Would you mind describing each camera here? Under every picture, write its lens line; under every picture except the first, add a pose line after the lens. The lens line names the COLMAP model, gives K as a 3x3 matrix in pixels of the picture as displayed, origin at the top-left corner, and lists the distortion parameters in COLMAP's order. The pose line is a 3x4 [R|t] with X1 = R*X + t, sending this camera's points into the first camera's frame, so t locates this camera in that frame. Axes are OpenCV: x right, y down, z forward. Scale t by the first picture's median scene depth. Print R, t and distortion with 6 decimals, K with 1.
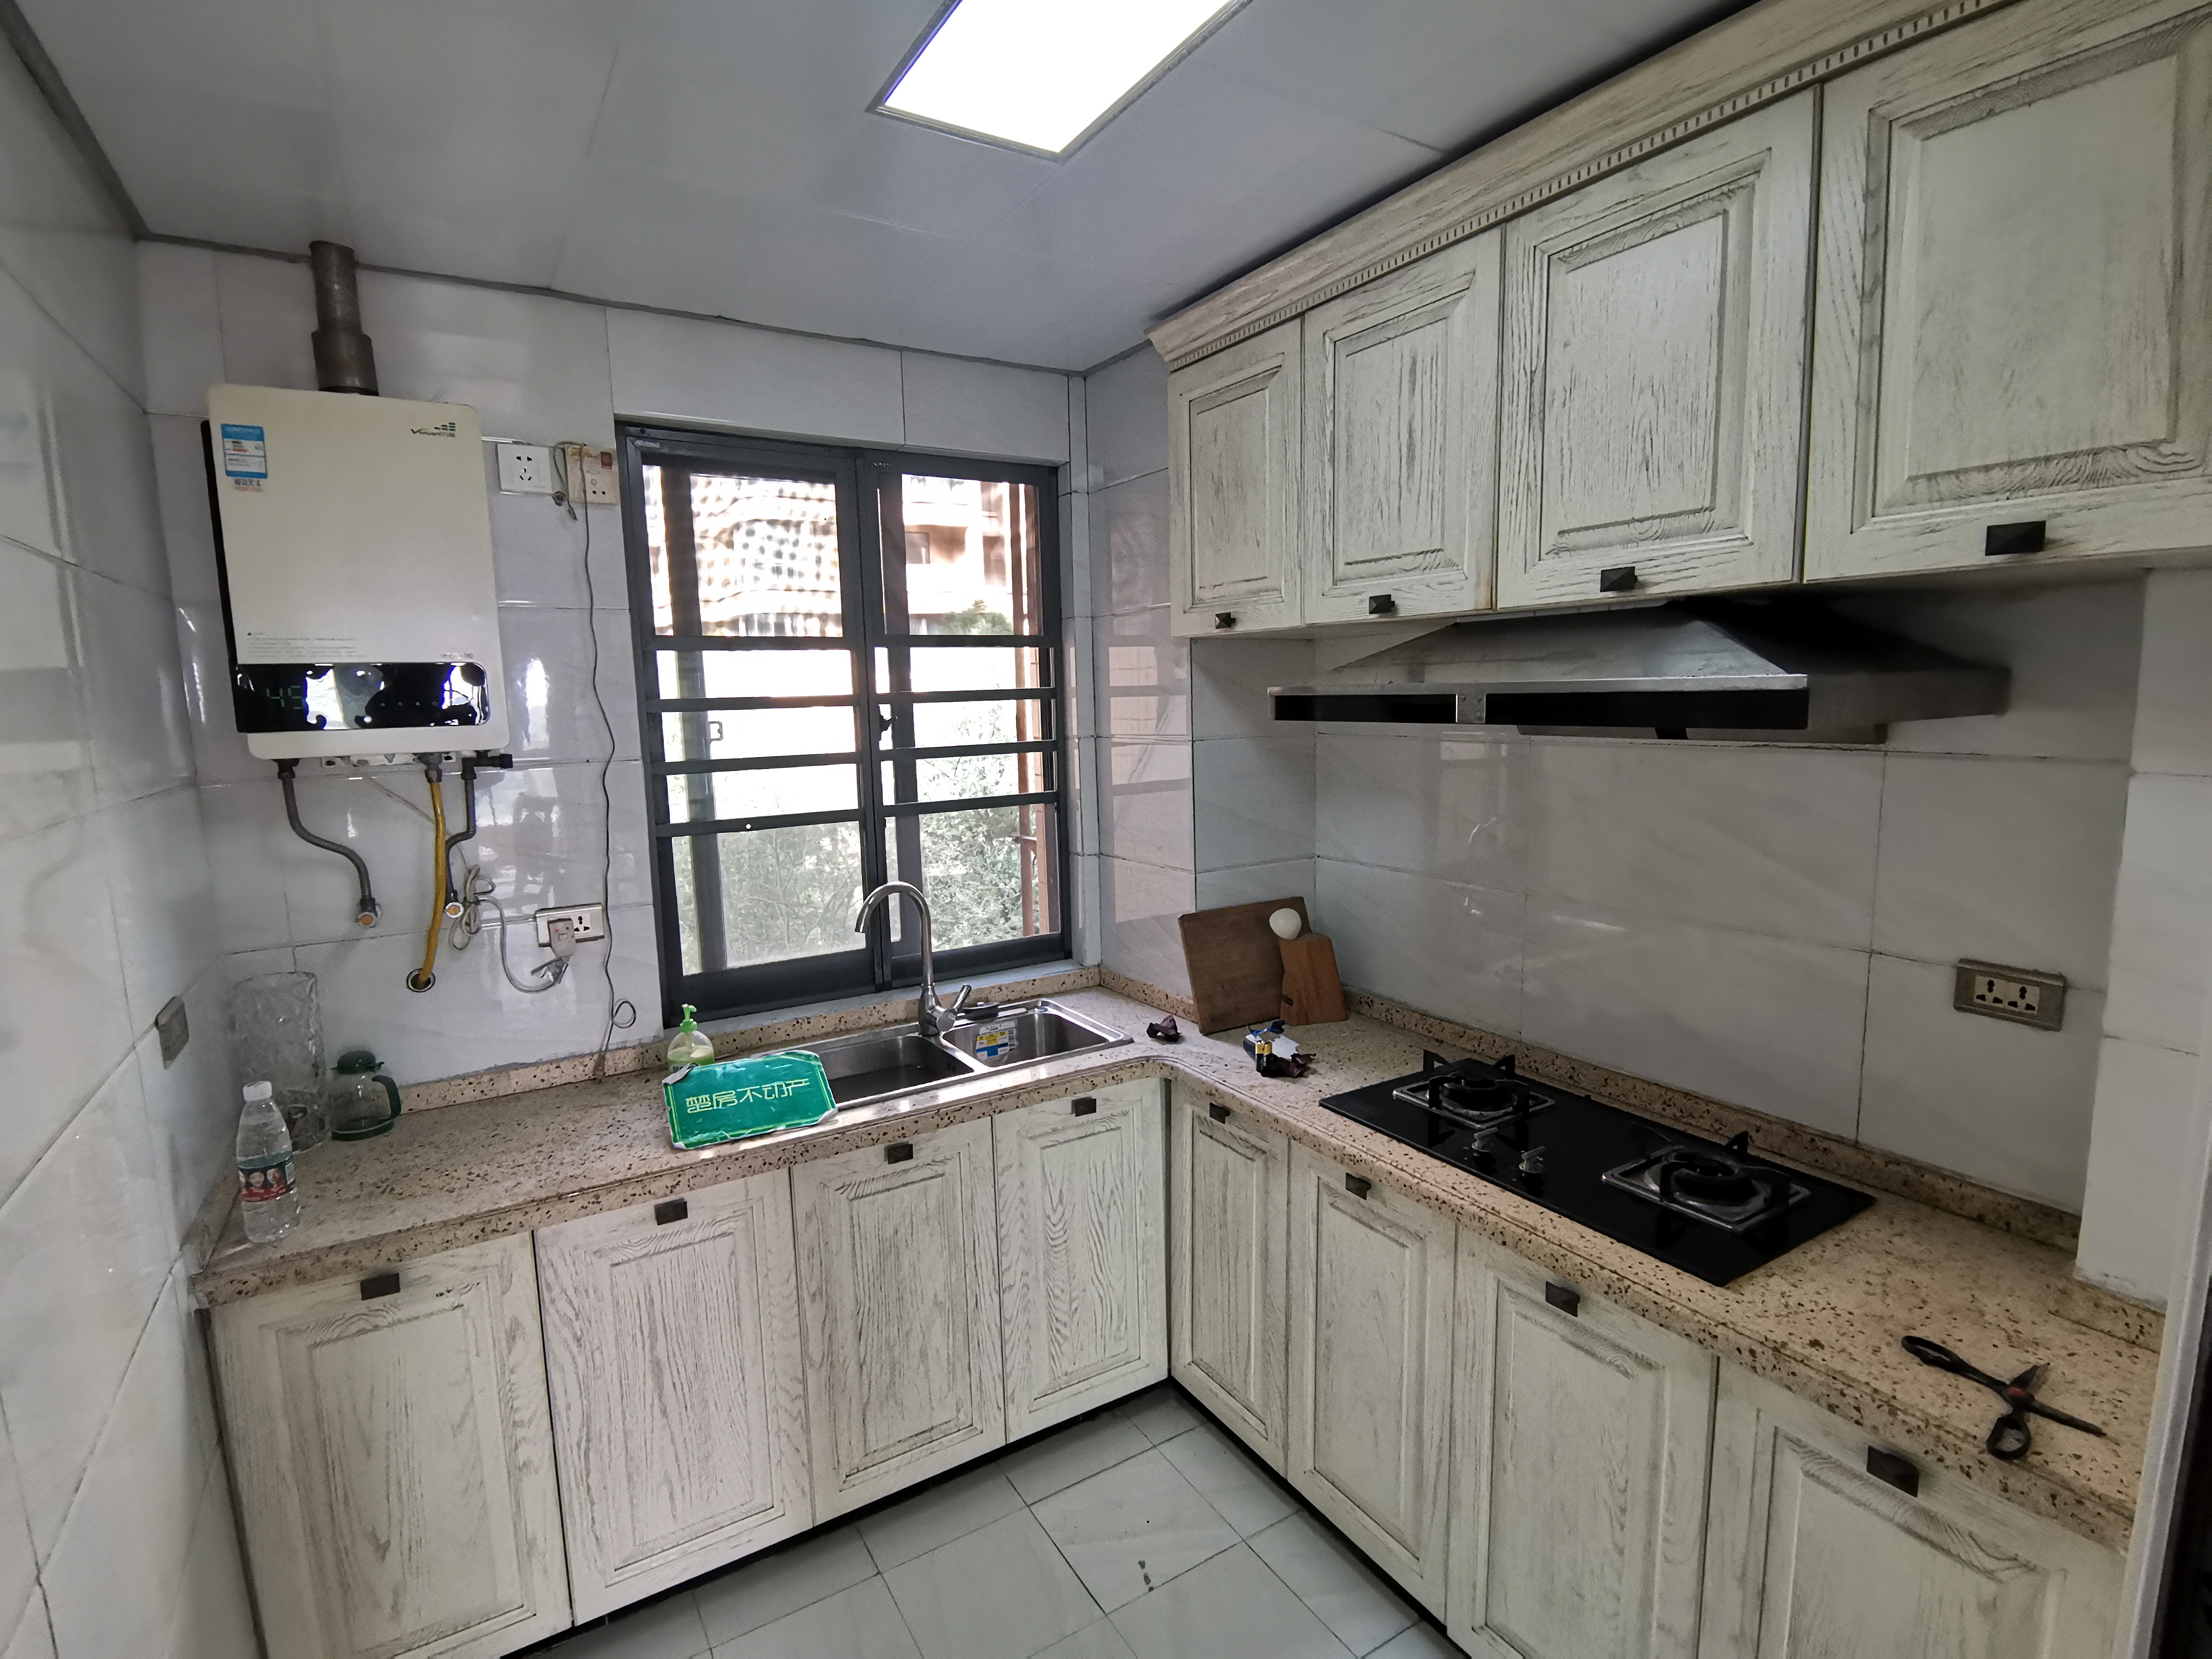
lens RADIAL K [[1088.1, 0, 1114.6], [0, 1088.1, 837.4], [0, 0, 1]] dist [0.000763, -0.011336]
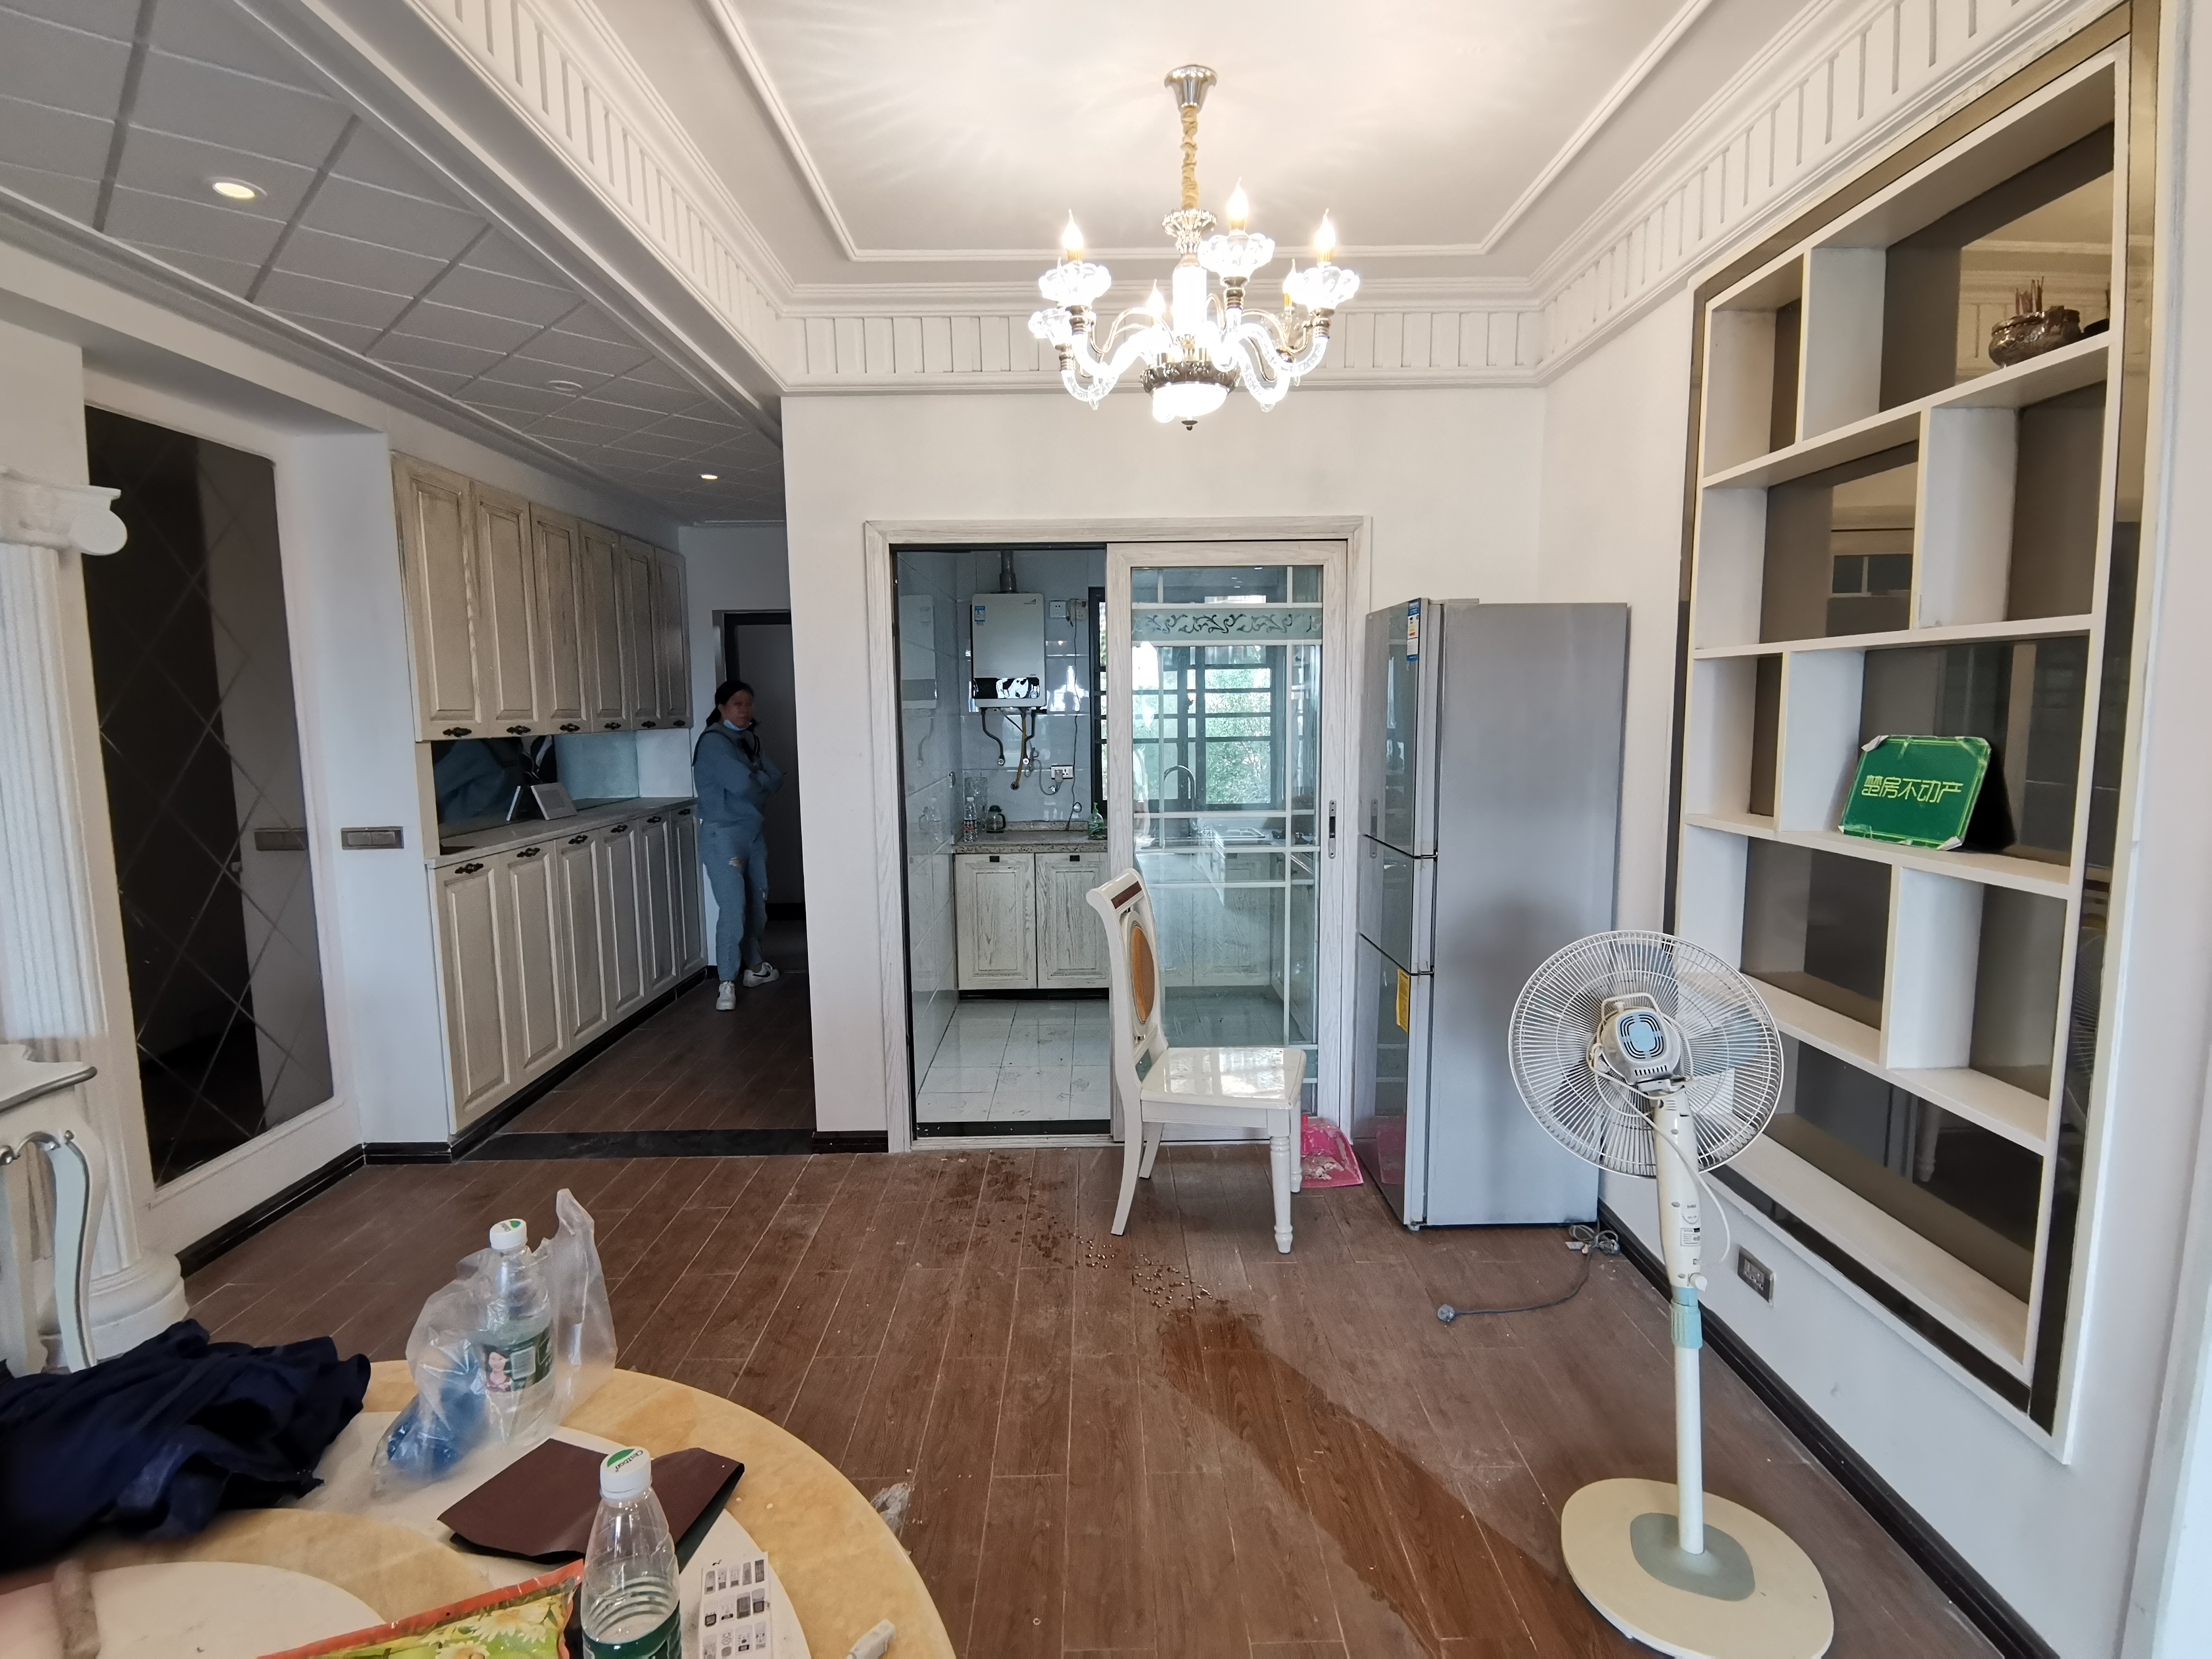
lens RADIAL K [[1088.1, 0, 1104.3], [0, 1088.1, 822.2], [0, 0, 1]] dist [0.000763, -0.011336]
pose [[0.862130, 0.071129, -0.501670, 0.972599], [-0.074215, 0.997146, 0.013840, 0.159661], [0.501223, 0.025300, 0.864948, -1.312265]]
